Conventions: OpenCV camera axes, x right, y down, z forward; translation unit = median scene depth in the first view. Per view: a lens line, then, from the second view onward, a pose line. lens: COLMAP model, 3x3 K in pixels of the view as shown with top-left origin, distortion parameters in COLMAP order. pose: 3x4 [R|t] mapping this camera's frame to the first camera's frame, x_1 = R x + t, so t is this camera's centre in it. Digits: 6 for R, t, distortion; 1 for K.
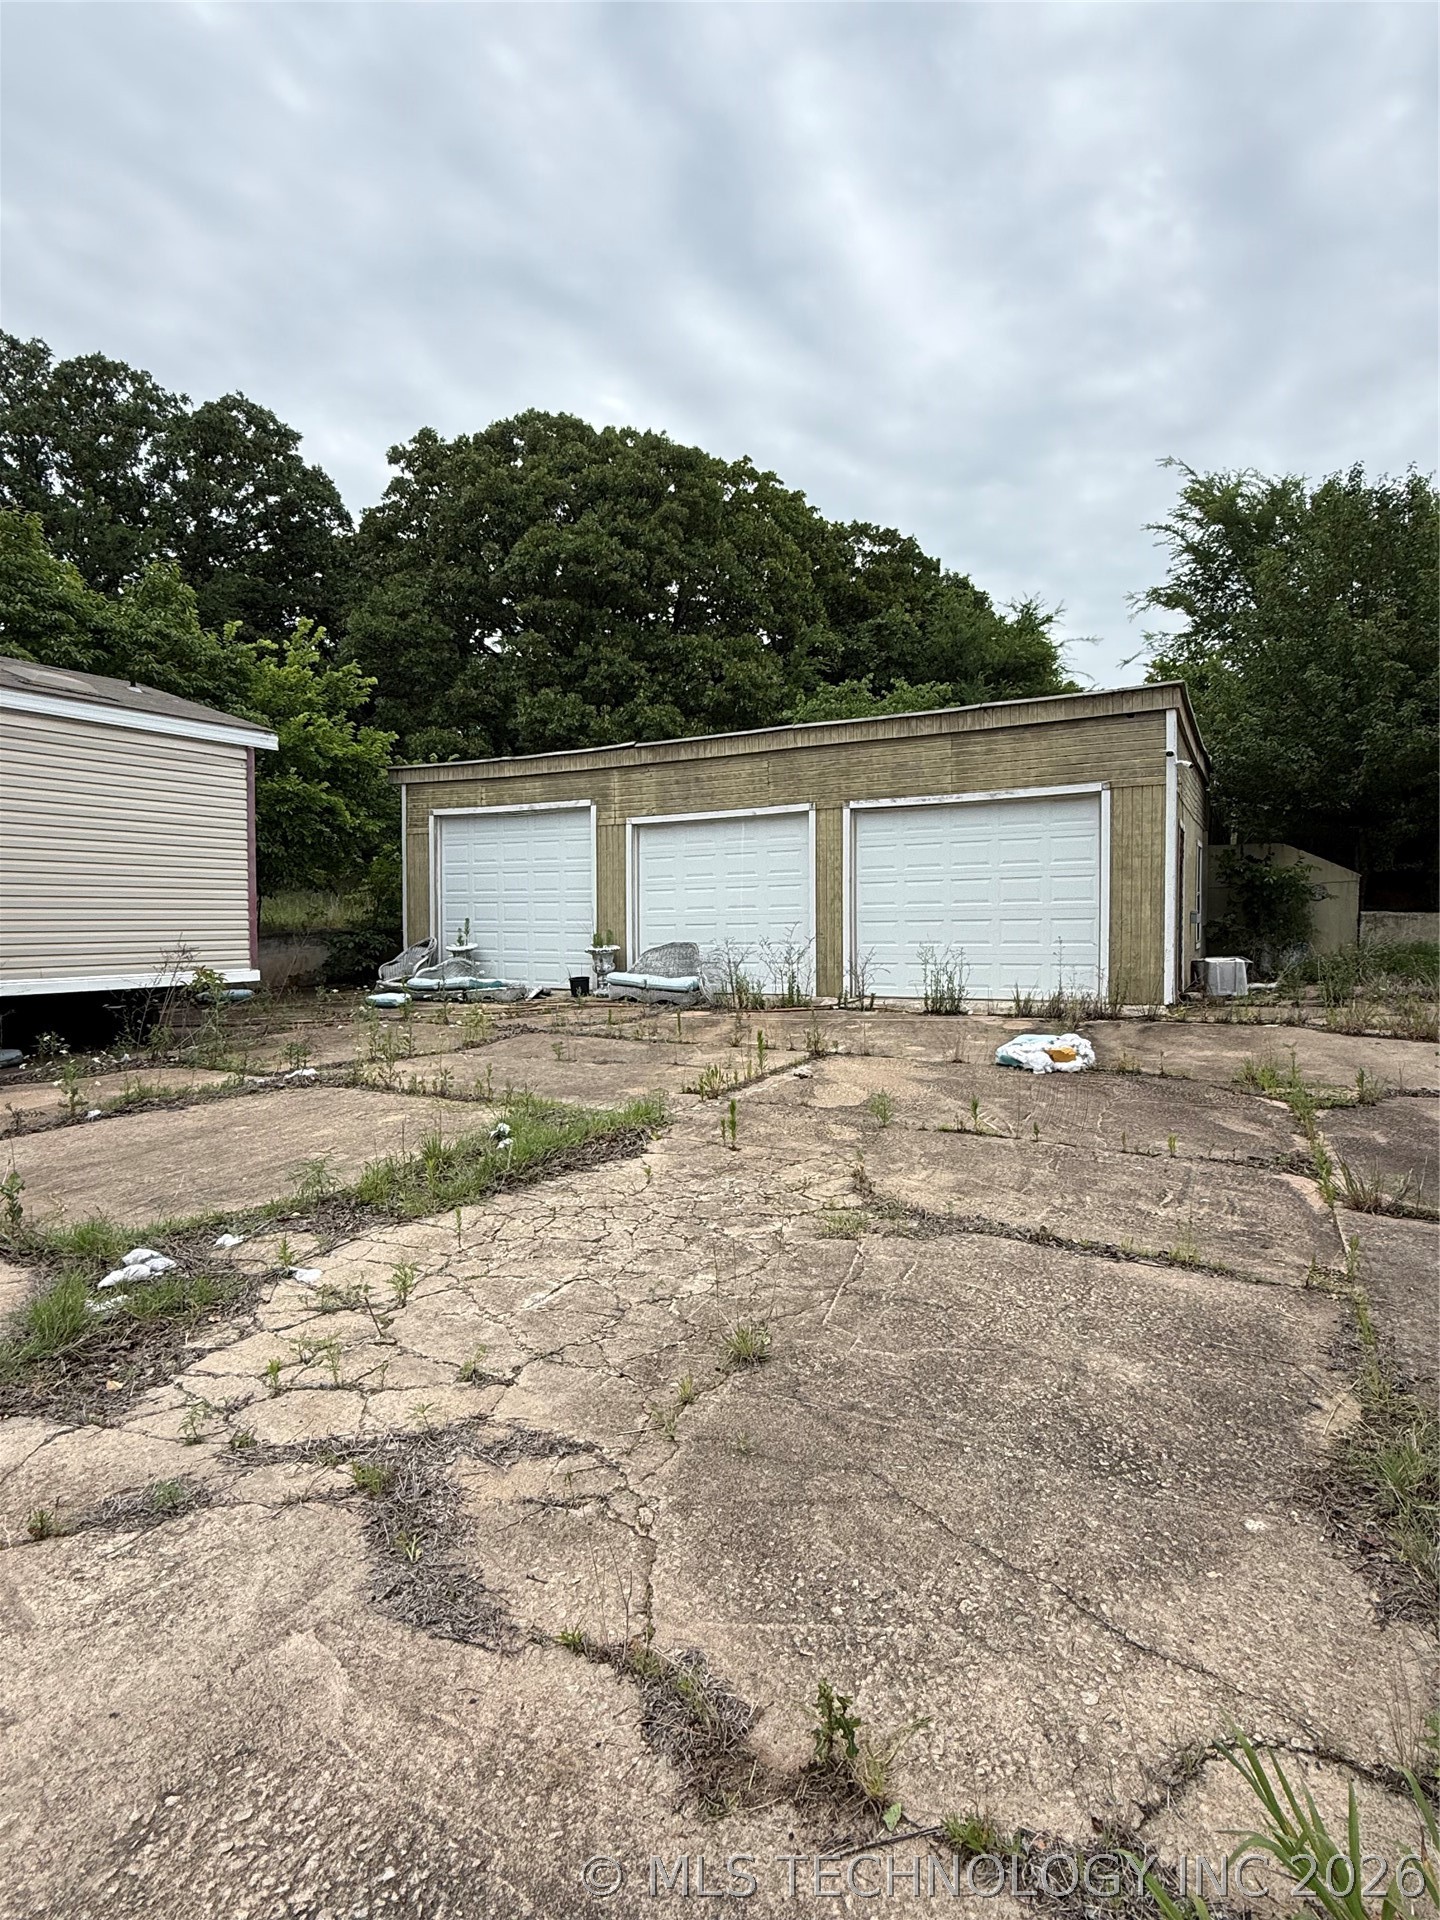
lens RADIAL K [[998.5, 0, 720.0], [0, 998.5, 960.0], [0, 0, 1]] dist [0.000189, -0.000636]
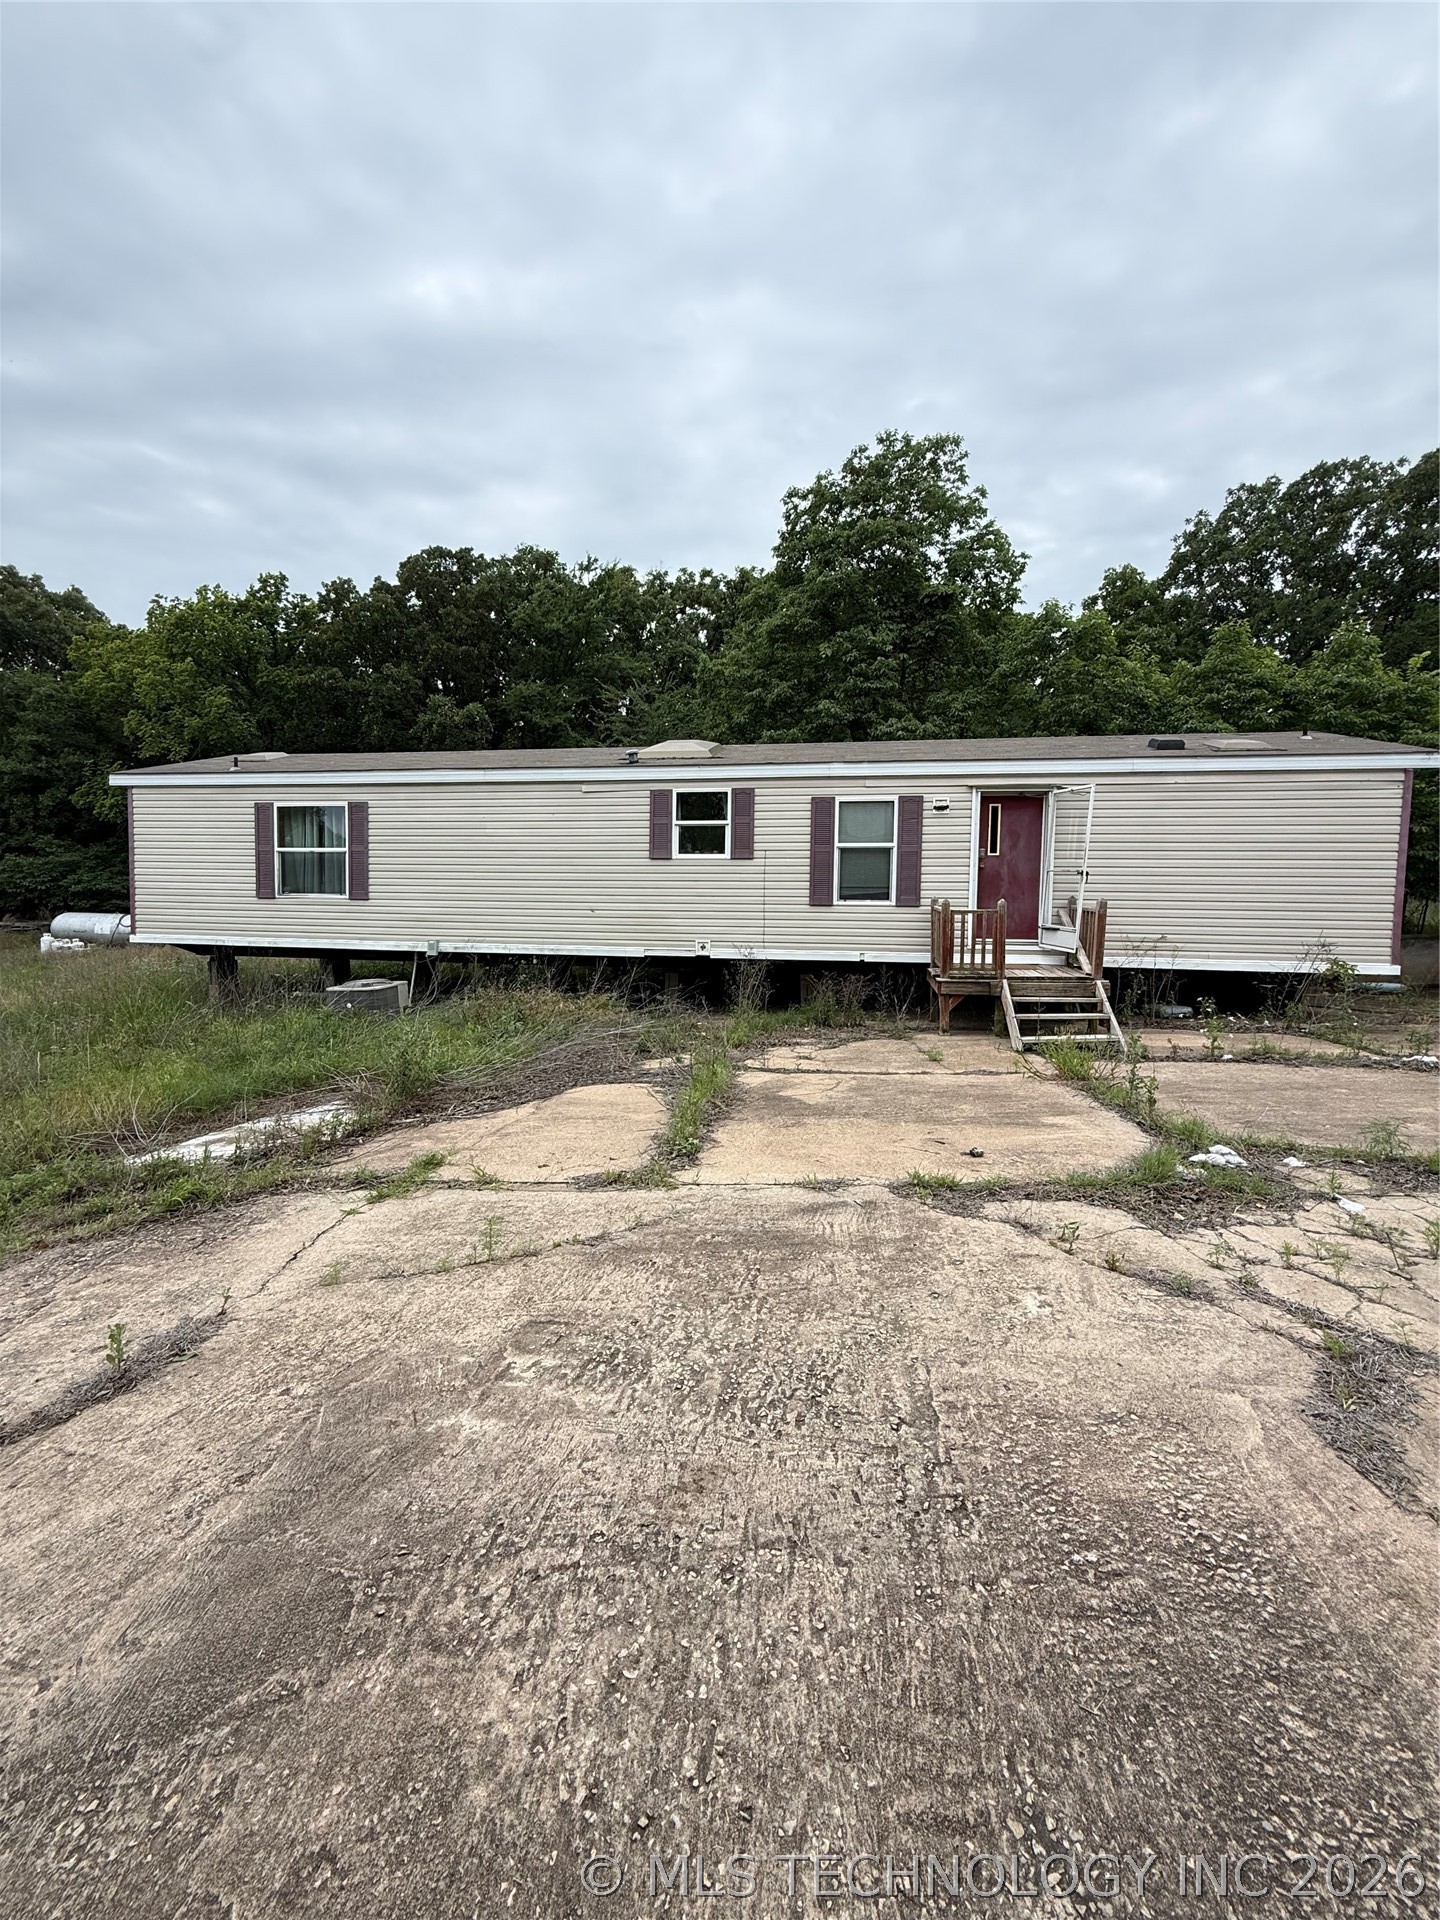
lens RADIAL K [[774.9, 0, 720.0], [0, 774.9, 960.0], [0, 0, 1]] dist [0.000035, -0.000043]
pose [[0.359925, 0.065906, -0.930650, 0.180772], [-0.055963, 0.997231, 0.048978, 0.008433], [0.931301, 0.034453, 0.362617, -0.088006]]
